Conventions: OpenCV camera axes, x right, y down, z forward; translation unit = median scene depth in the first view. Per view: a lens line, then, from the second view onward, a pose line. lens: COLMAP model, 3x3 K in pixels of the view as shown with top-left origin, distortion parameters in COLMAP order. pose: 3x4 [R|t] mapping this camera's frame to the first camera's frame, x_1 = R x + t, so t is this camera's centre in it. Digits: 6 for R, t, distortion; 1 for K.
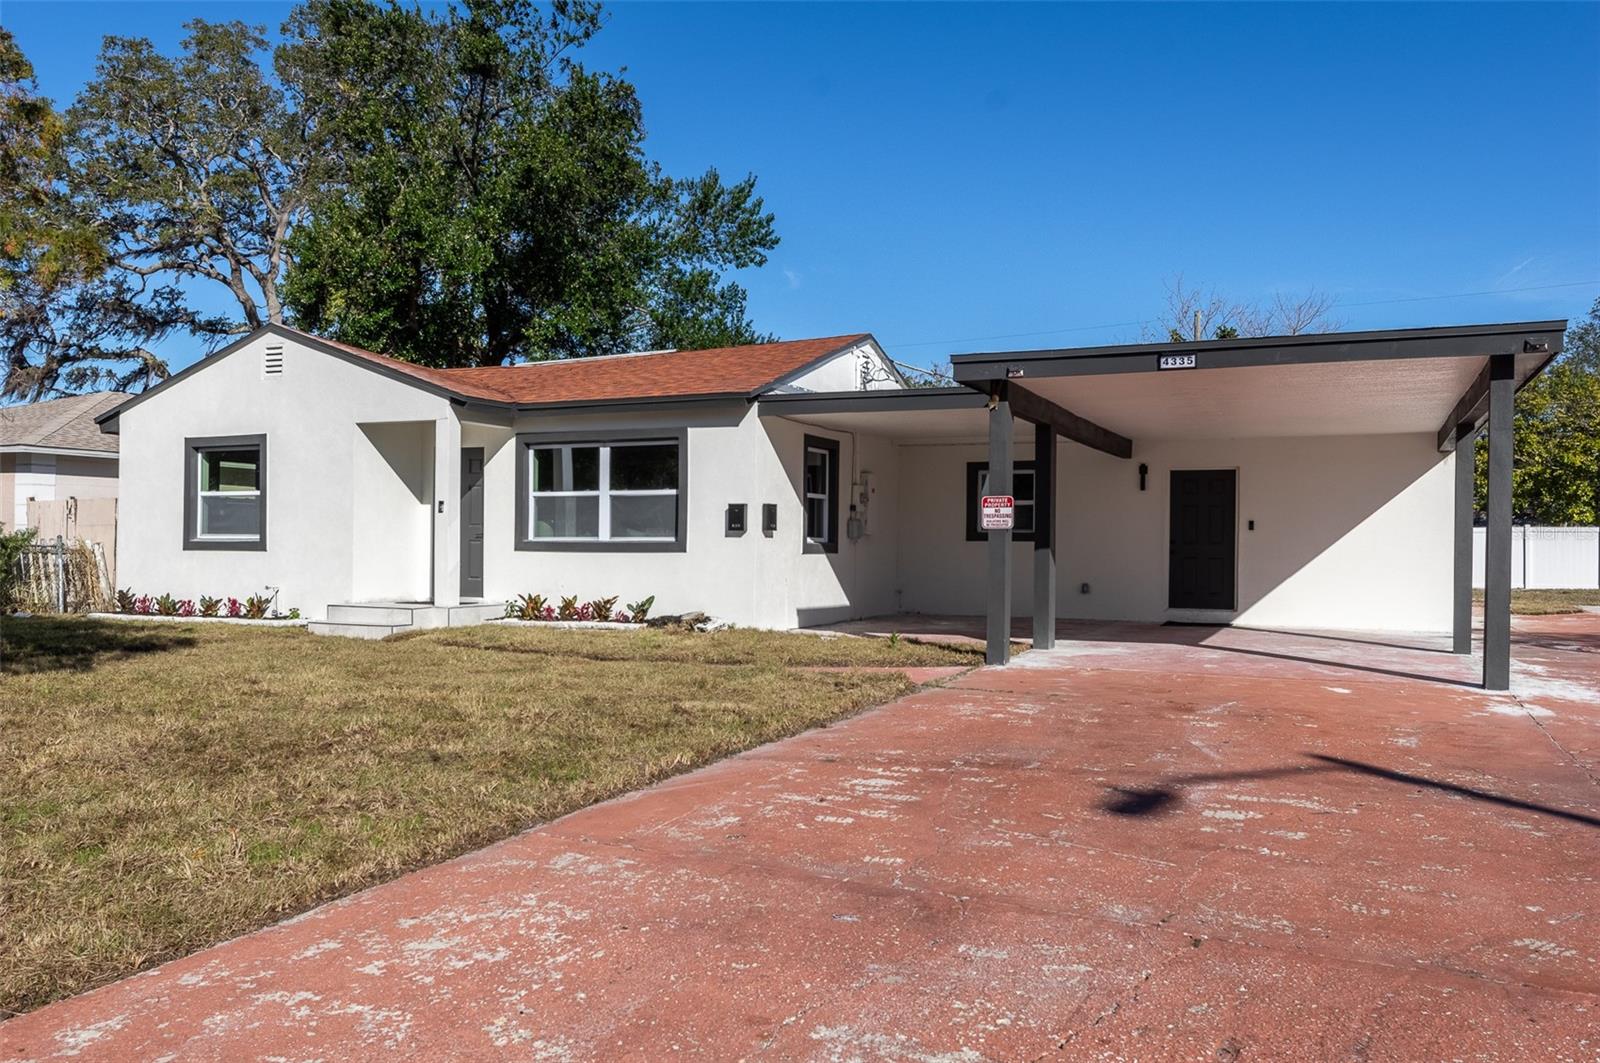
lens RADIAL K [[1224.1, 0, 801.5], [0, 1224.1, 537.6], [0, 0, 1]] dist [-0.010566, -0.001504]
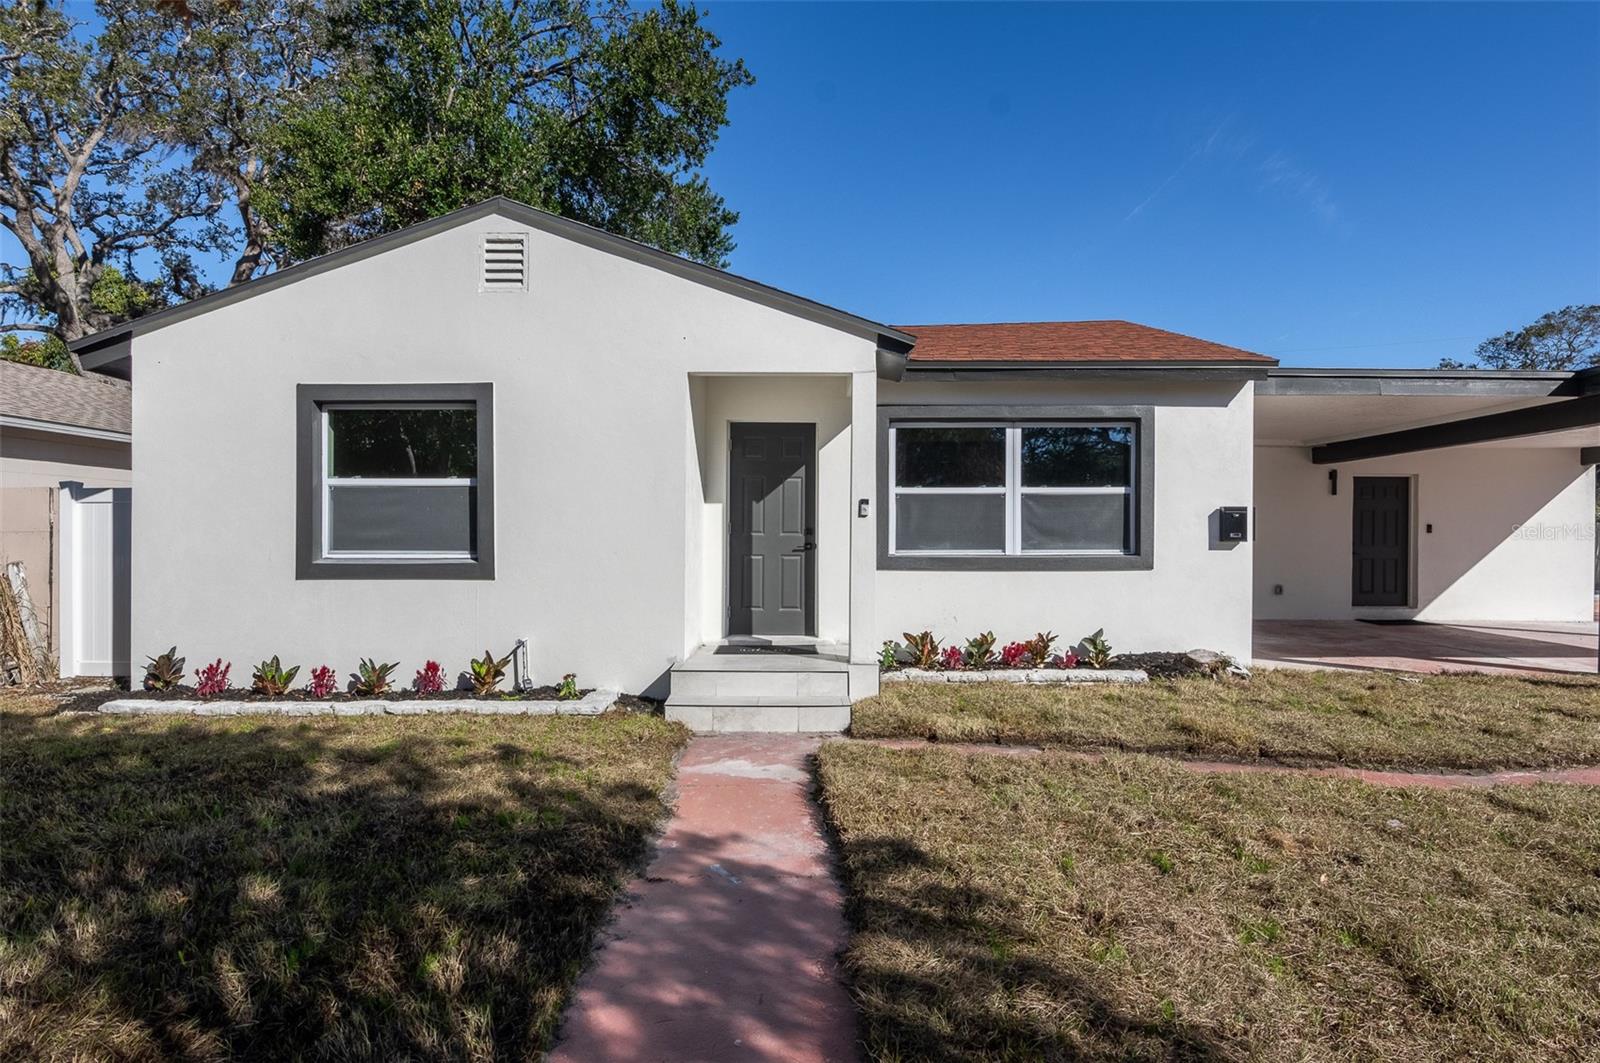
lens RADIAL K [[853.4, 0, 800.2], [0, 853.4, 526.3], [0, 0, 1]] dist [-0.006523, -0.000688]
pose [[0.916180, -0.003052, 0.400756, -0.466913], [0.002801, 0.999995, 0.001212, -0.015199], [-0.400758, 0.000012, 0.916184, 0.559173]]
